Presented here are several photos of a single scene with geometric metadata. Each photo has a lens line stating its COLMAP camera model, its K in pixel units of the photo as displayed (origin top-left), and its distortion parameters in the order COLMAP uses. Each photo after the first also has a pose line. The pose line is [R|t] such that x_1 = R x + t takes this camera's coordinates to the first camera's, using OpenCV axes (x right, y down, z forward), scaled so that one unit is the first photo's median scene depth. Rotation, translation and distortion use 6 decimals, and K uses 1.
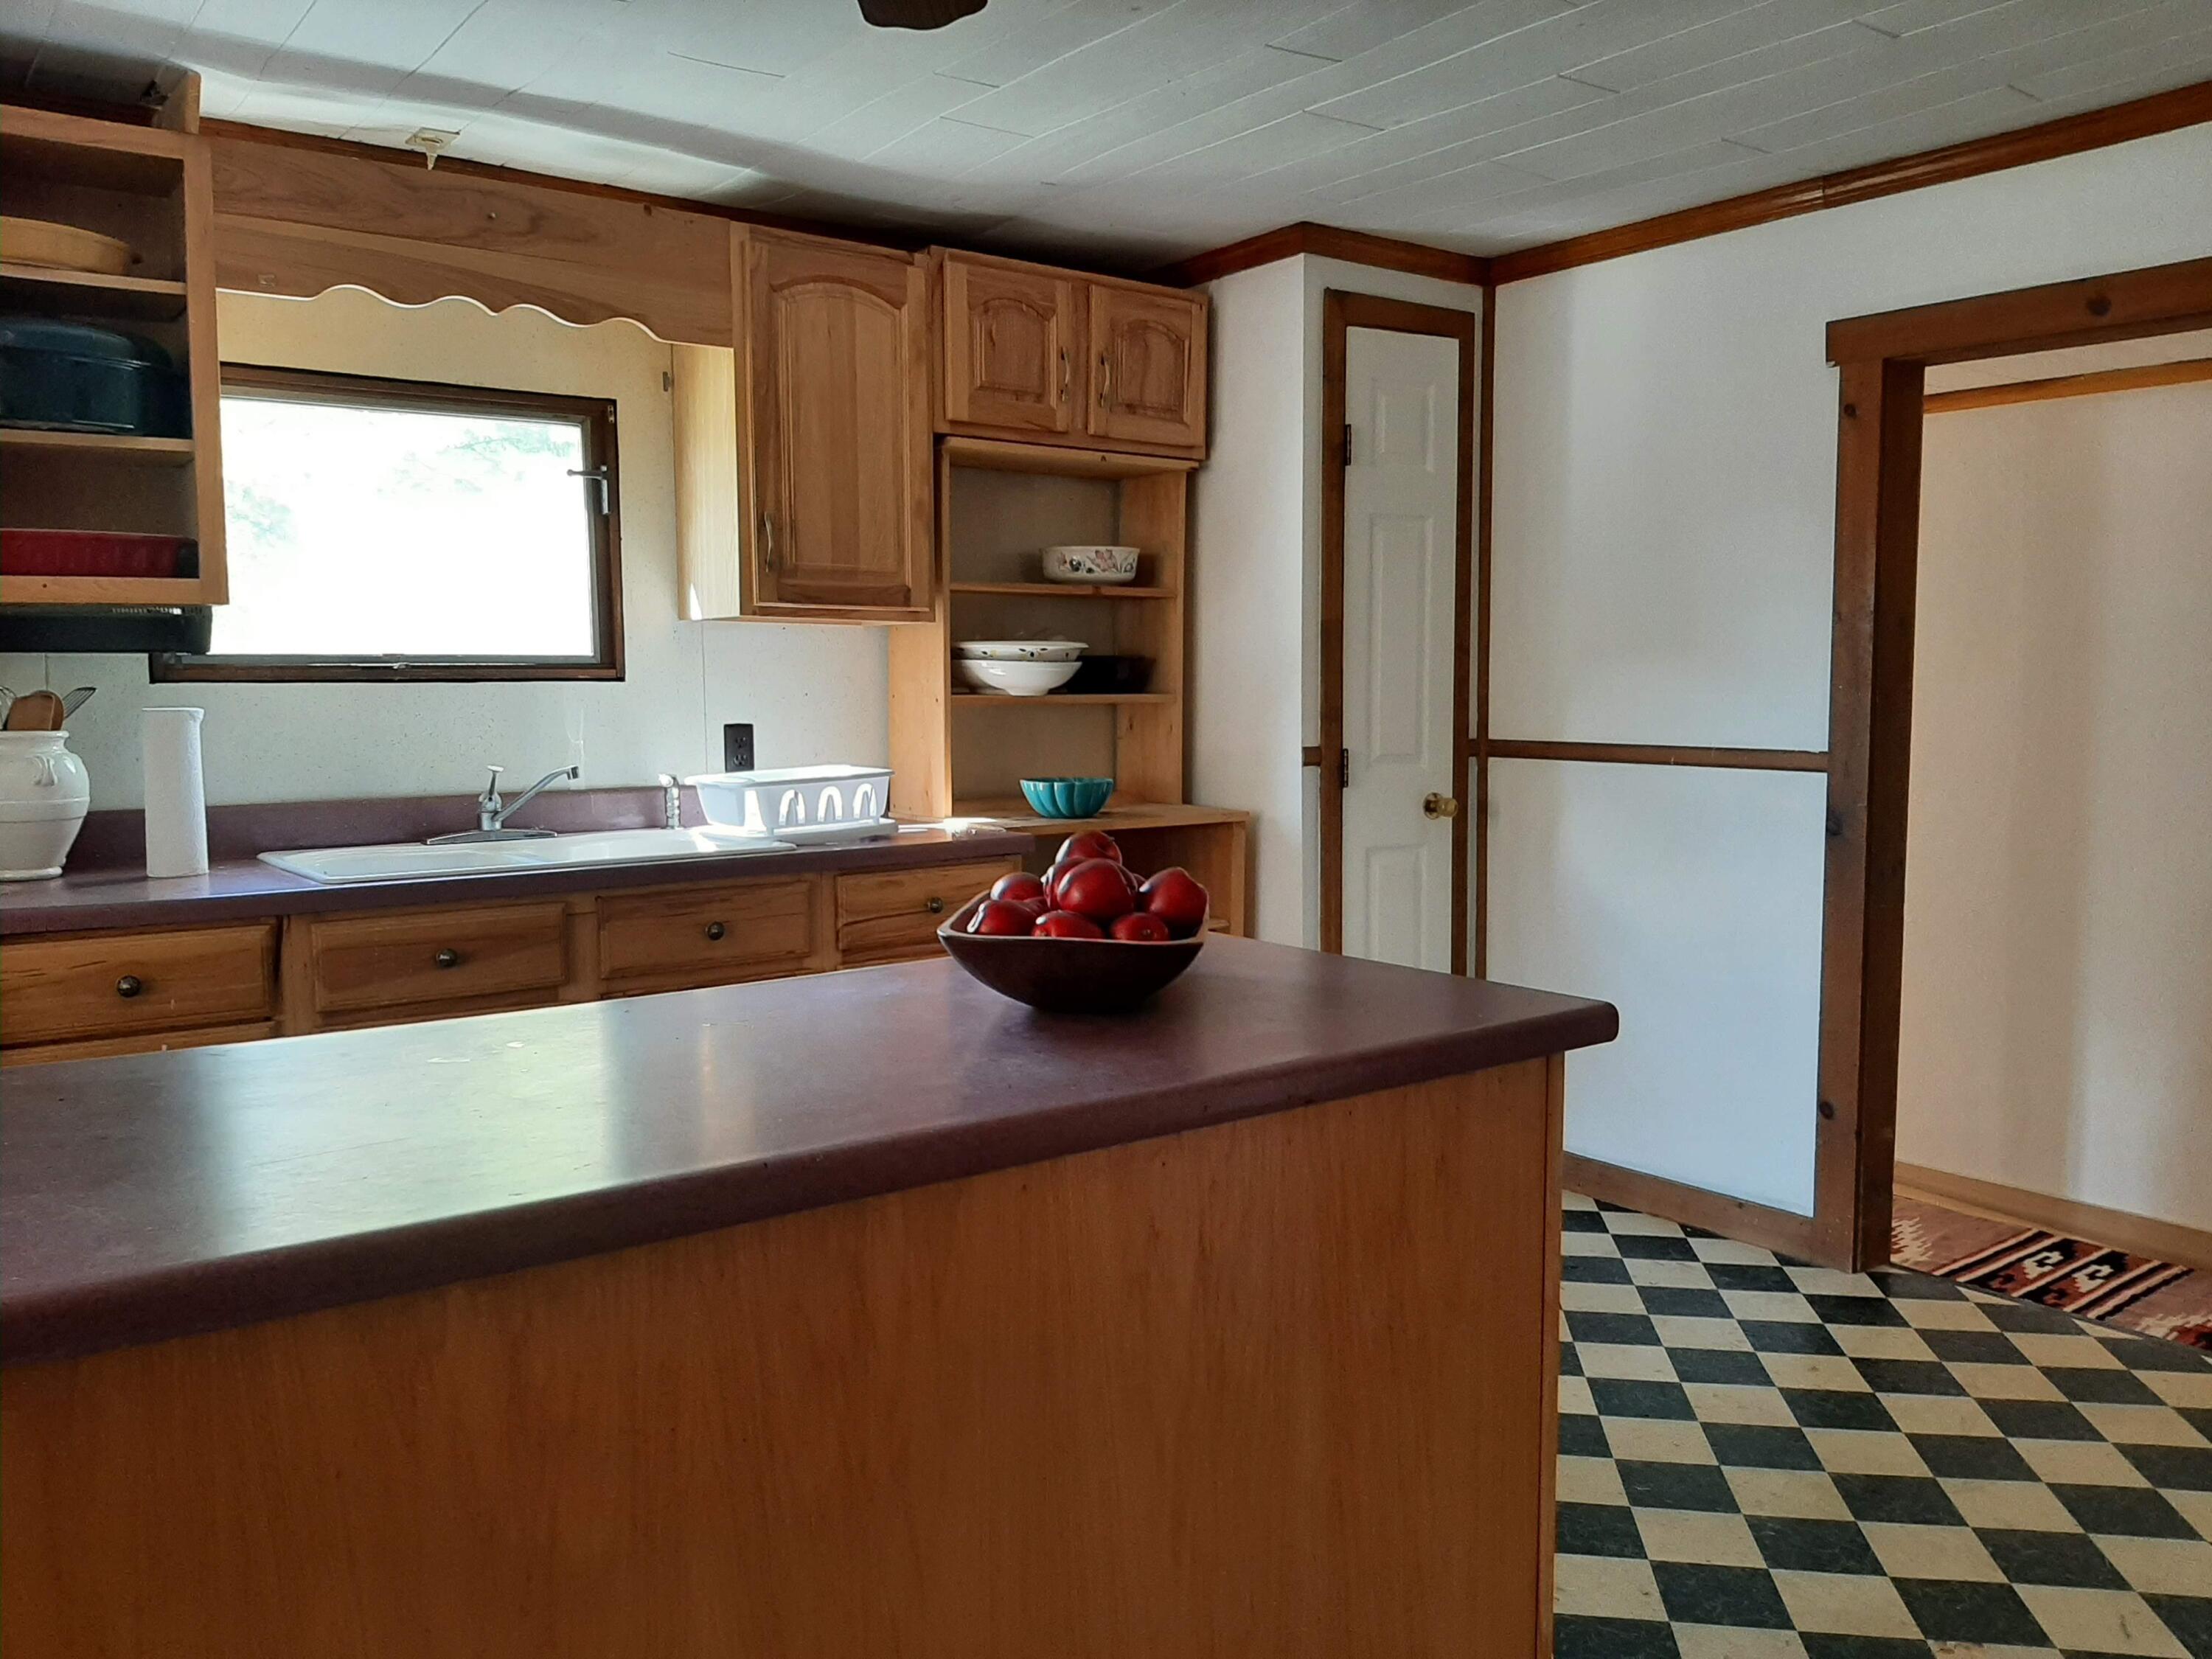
lens RADIAL K [[1723.6, 0, 1079.7], [0, 1723.6, 835.7], [0, 0, 1]] dist [0.077335, -0.149018]
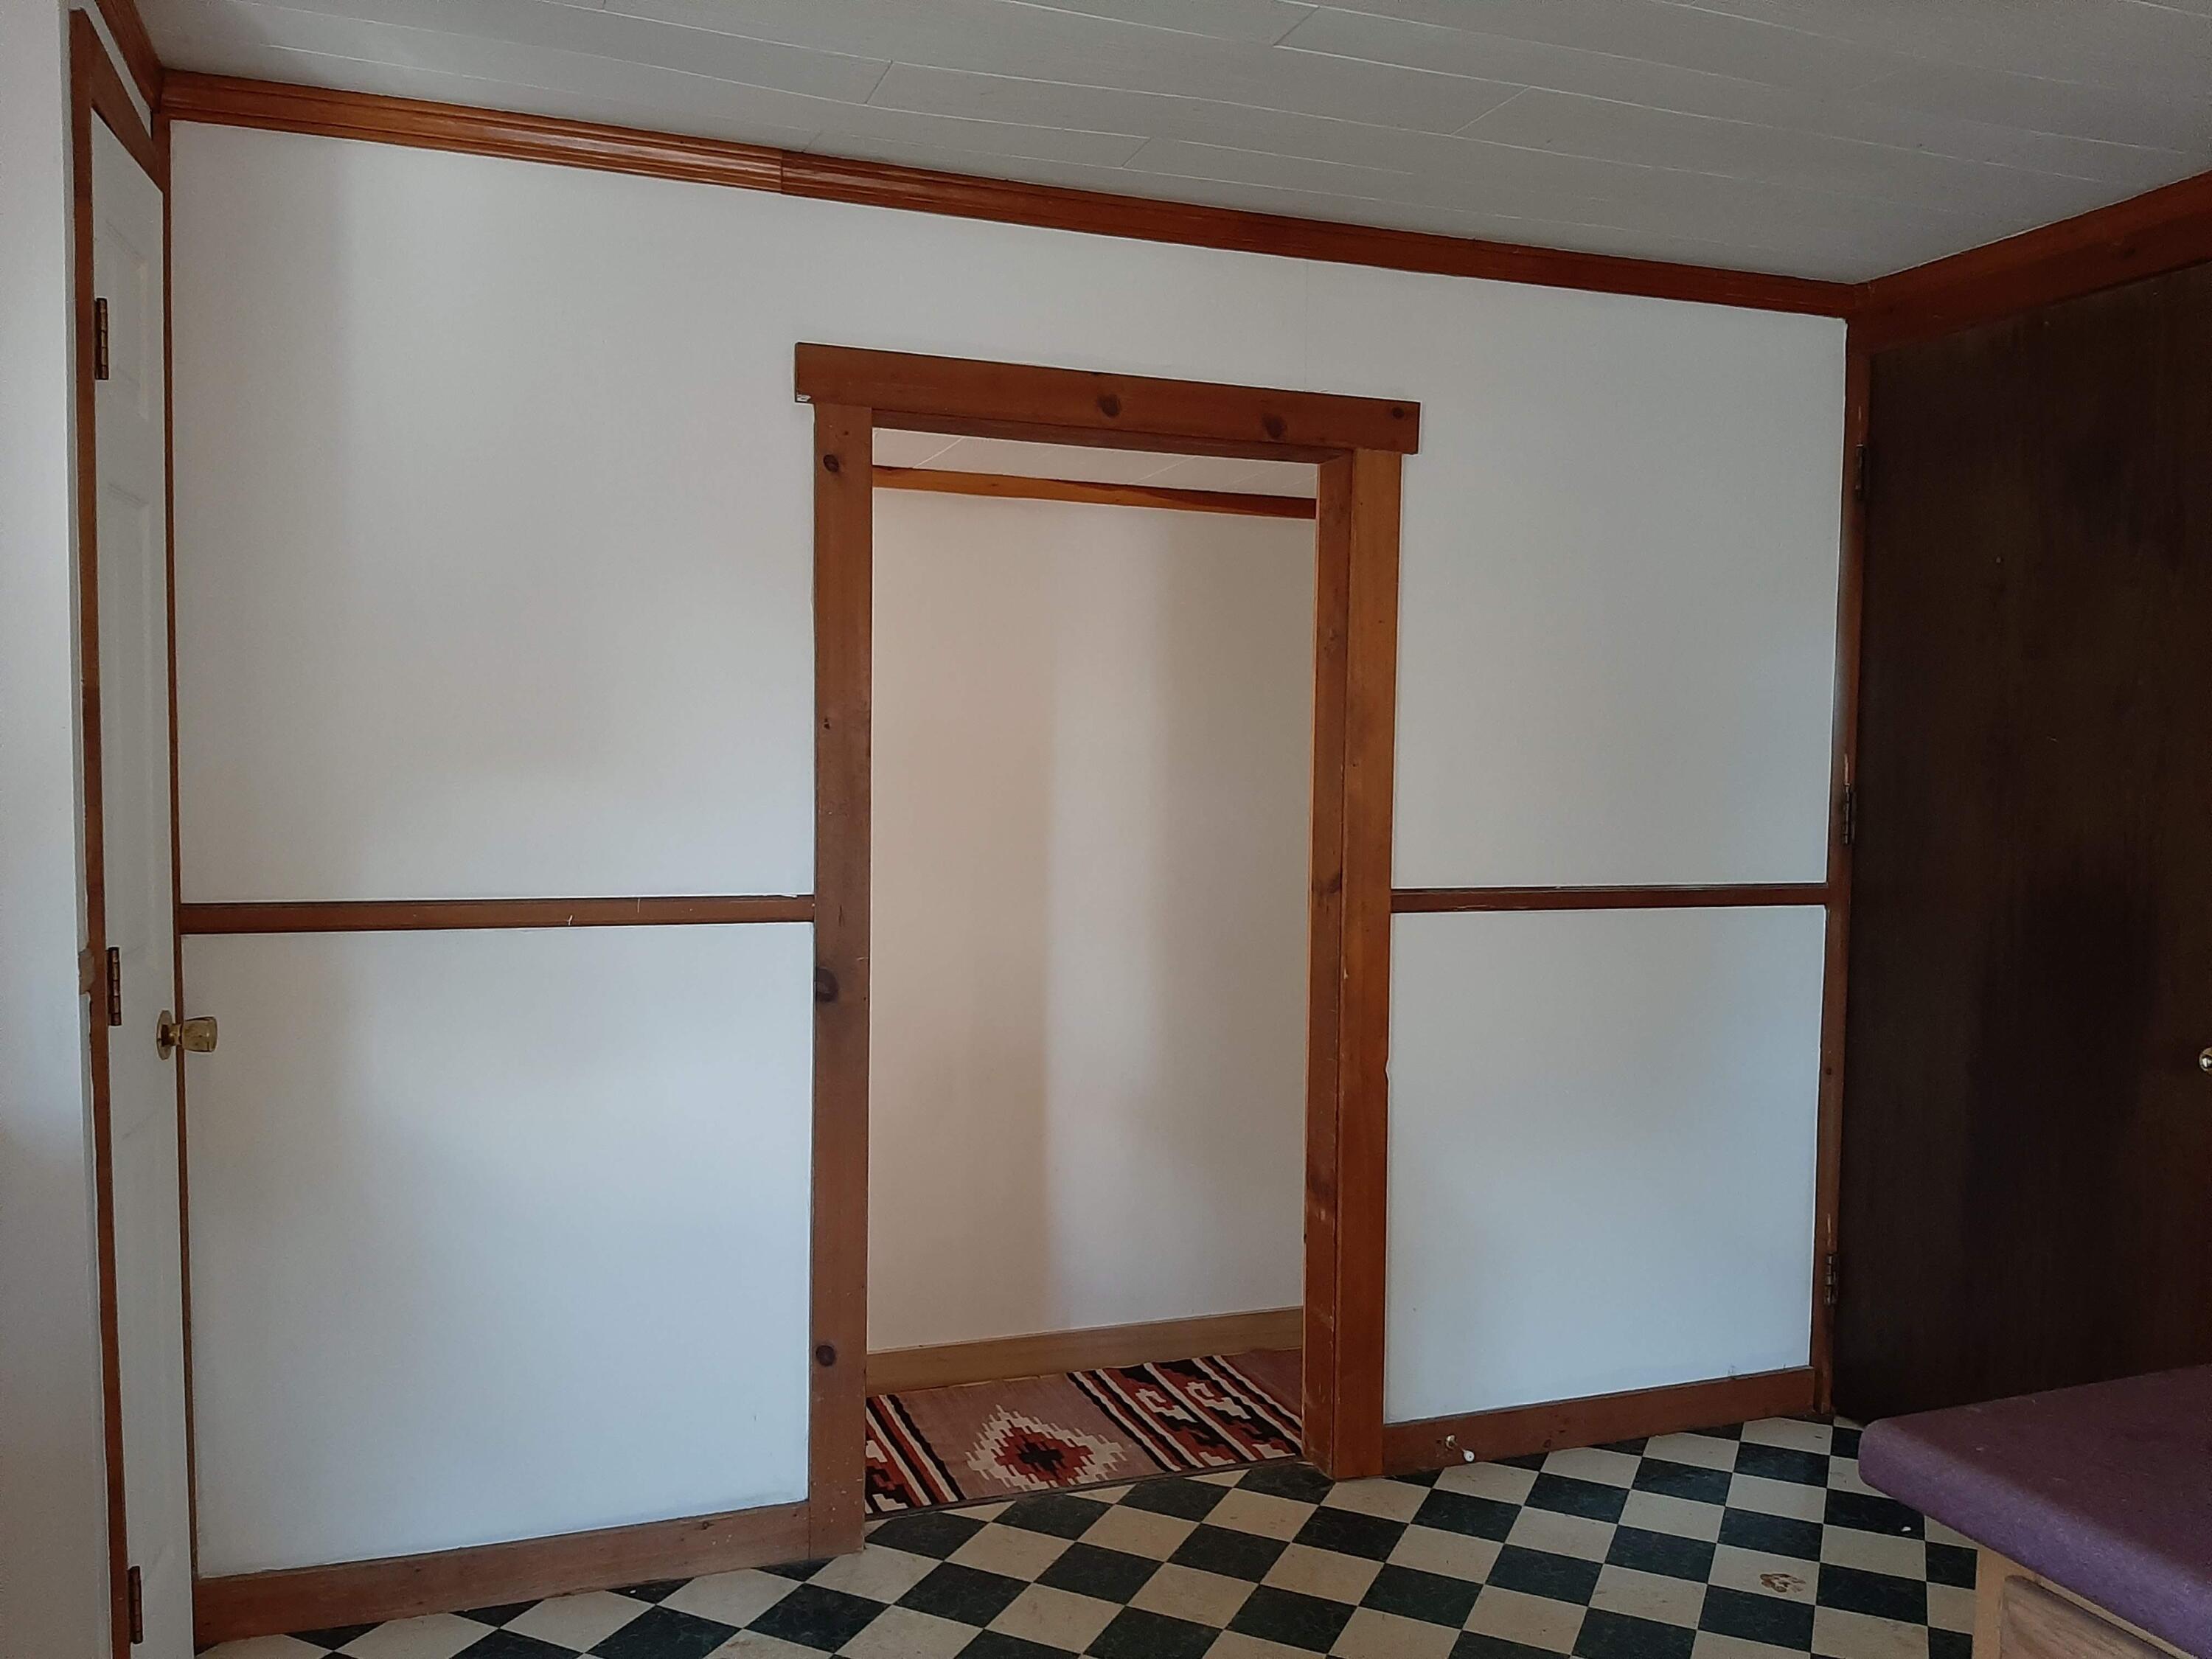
lens RADIAL K [[1749.3, 0, 1099.9], [0, 1749.3, 845.8], [0, 0, 1]] dist [0.125815, -0.162038]
pose [[0.283214, -0.039941, 0.958225, -0.286135], [0.076729, 0.996873, 0.018874, -0.074458], [-0.955982, 0.068178, 0.285393, 0.638840]]
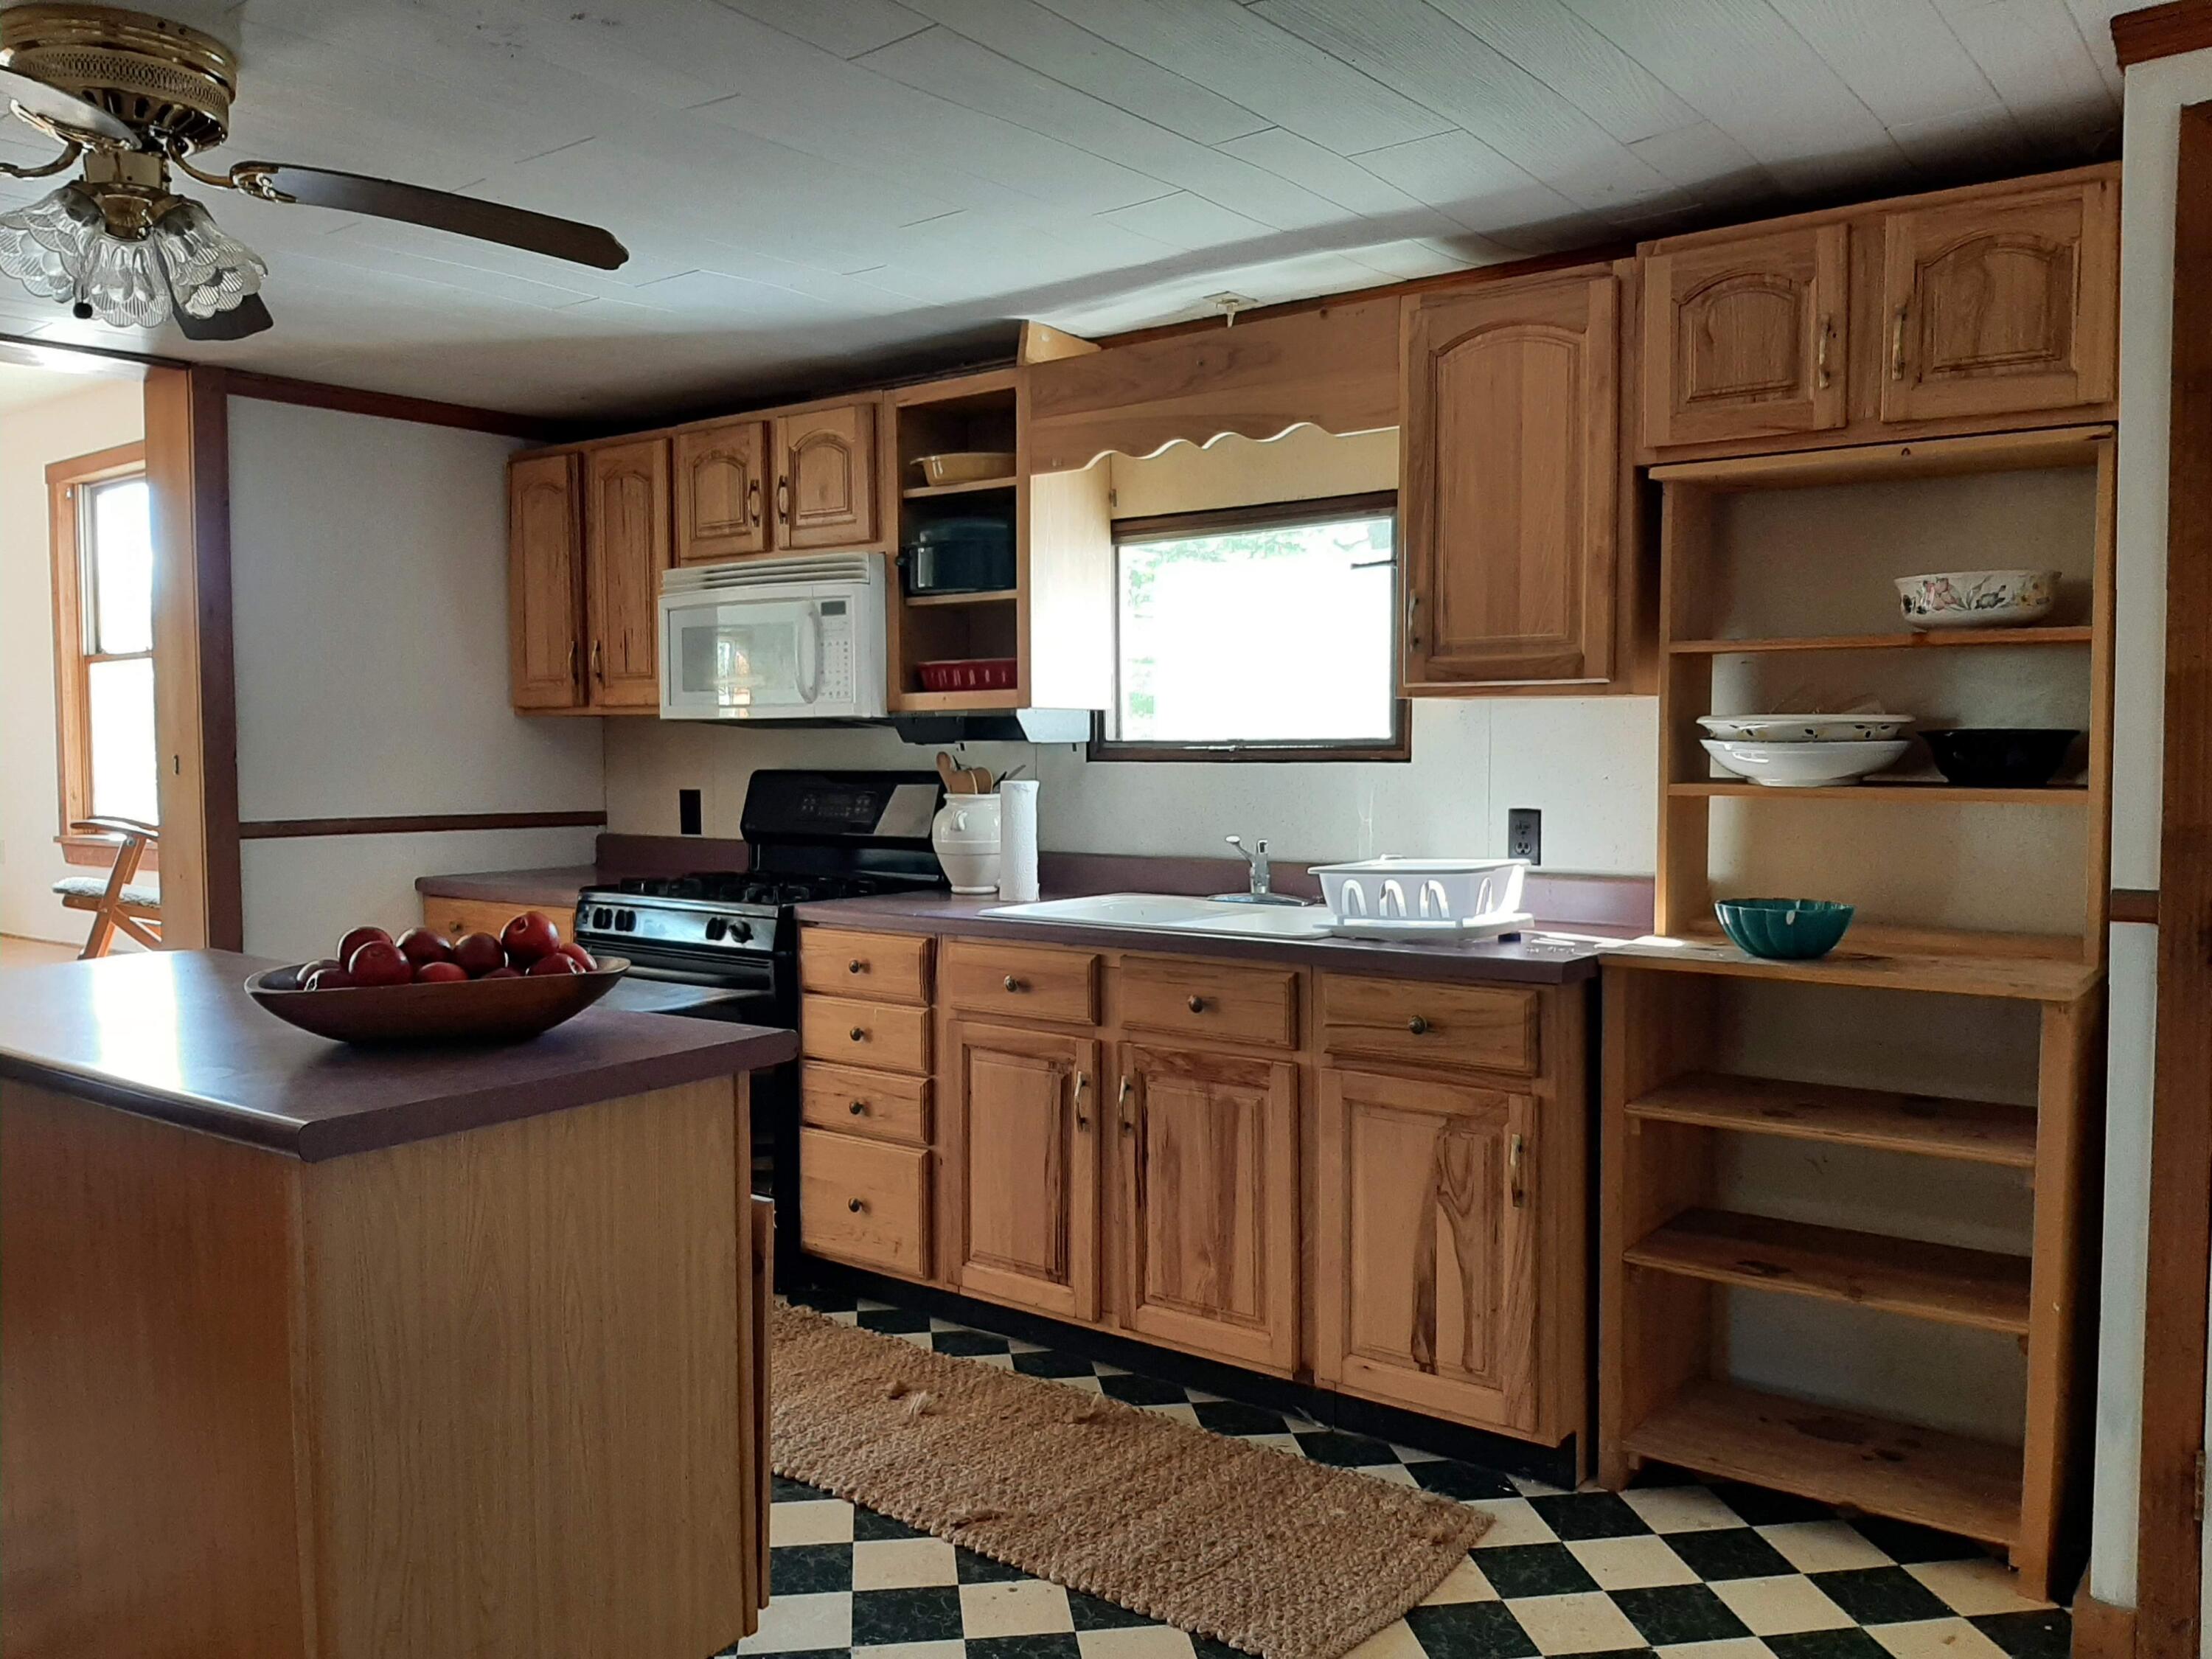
lens RADIAL K [[1723.6, 0, 1079.7], [0, 1723.6, 835.7], [0, 0, 1]] dist [0.077335, -0.149018]
pose [[0.266942, 0.057390, -0.962002, 0.661202], [-0.081747, 0.995976, 0.036733, -0.067809], [0.960239, 0.068835, 0.270560, 0.543781]]
